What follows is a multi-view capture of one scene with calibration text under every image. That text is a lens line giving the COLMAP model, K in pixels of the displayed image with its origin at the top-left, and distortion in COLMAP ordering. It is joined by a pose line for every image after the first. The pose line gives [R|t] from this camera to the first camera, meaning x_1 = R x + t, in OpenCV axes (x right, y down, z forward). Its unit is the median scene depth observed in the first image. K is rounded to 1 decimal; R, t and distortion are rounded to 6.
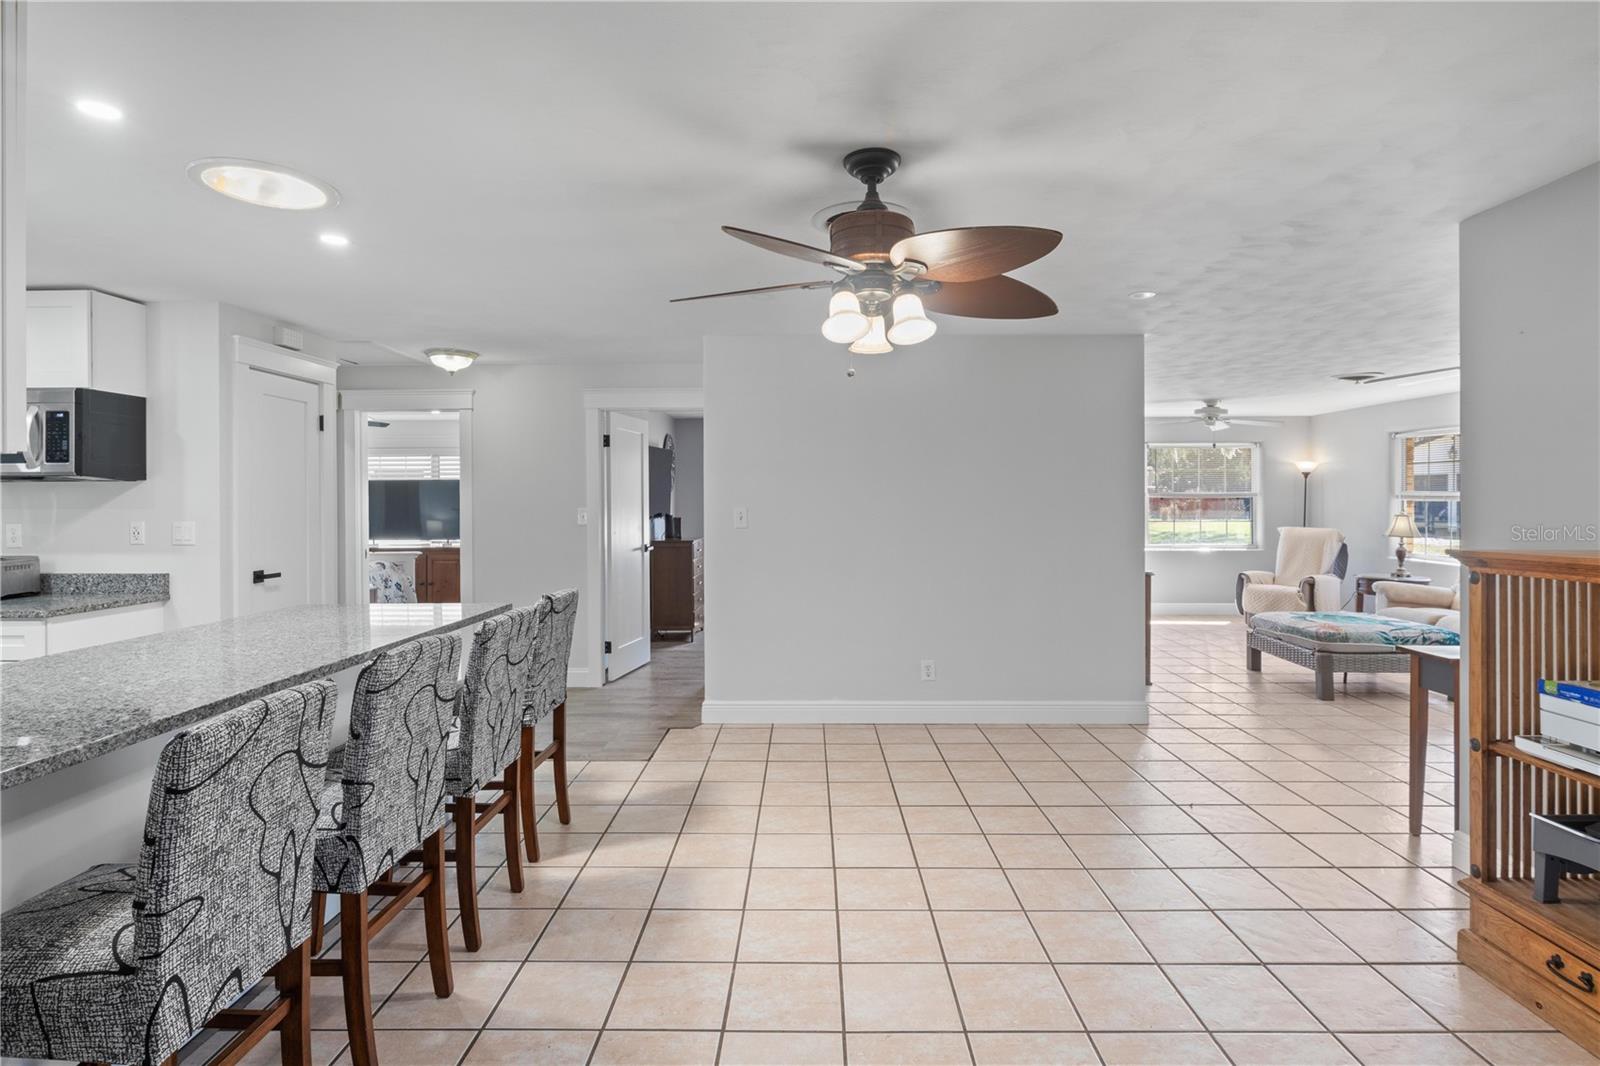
lens RADIAL K [[799.2, 0, 804.8], [0, 799.2, 500.9], [0, 0, 1]] dist [-0.002021, -0.004290]
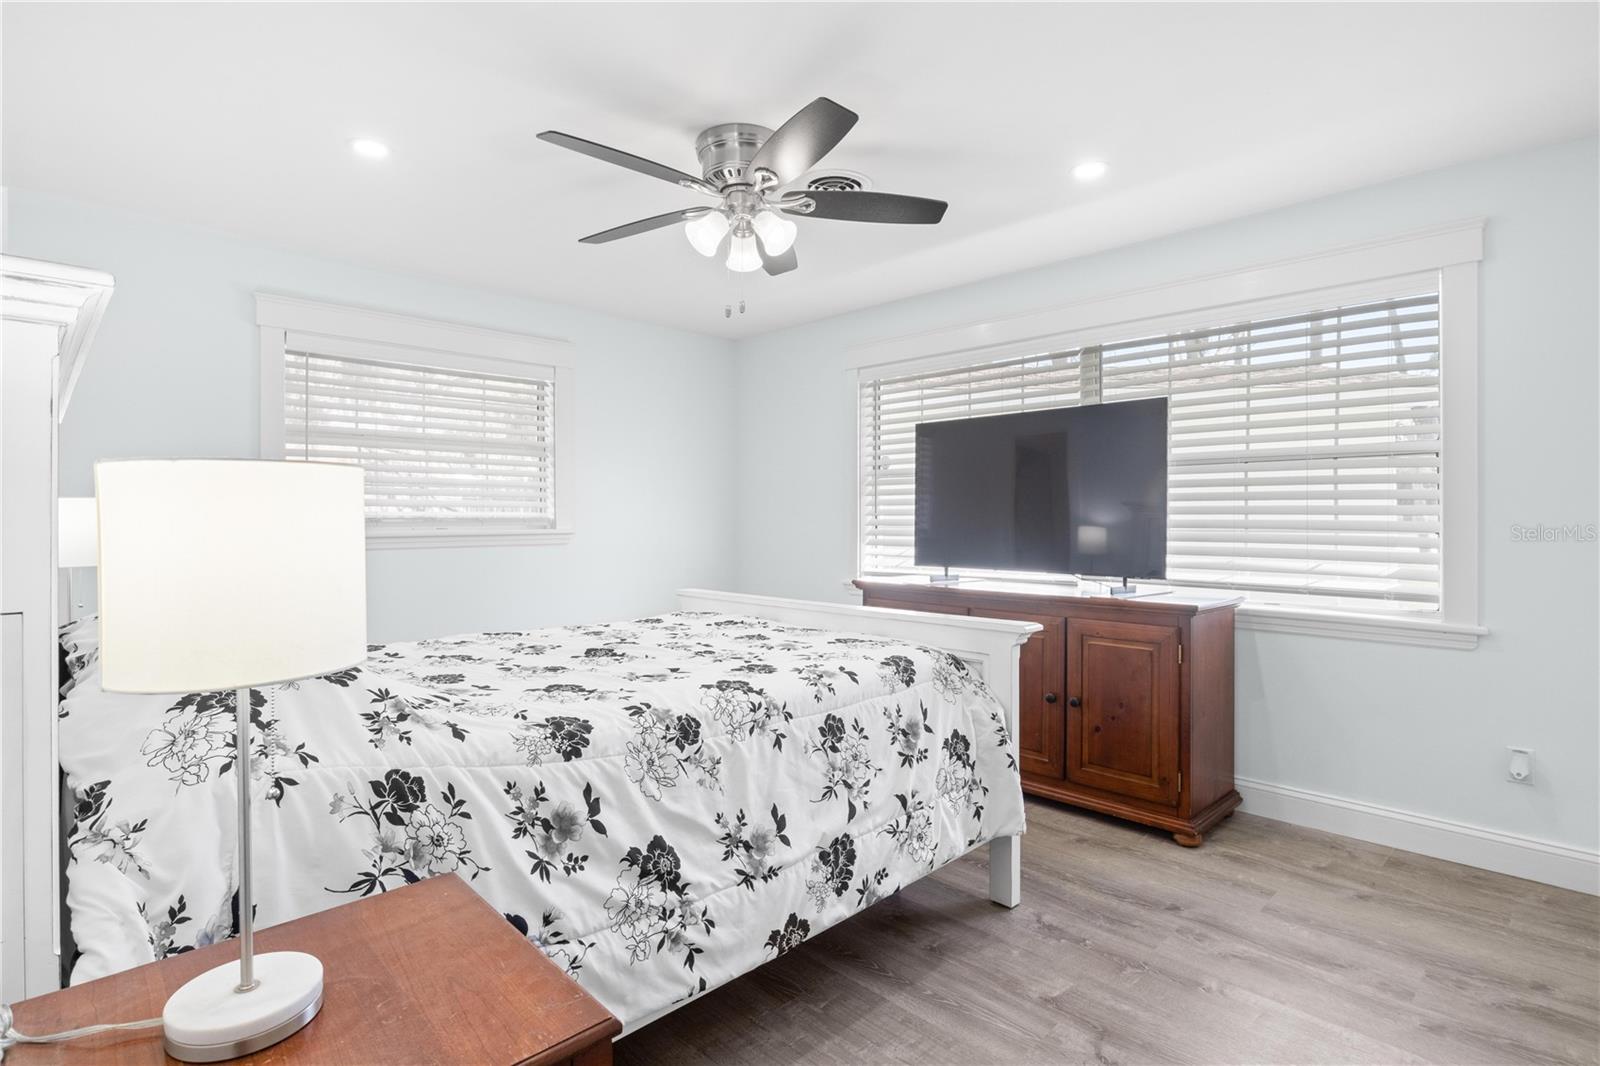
lens RADIAL K [[799.2, 0, 803.8], [0, 799.2, 517.8], [0, 0, 1]] dist [-0.002021, -0.004290]
pose [[0.703649, 0.003062, -0.710541, -0.714257], [-0.000280, 0.999992, 0.004033, 0.051229], [0.710548, -0.002639, 0.703644, 1.570625]]
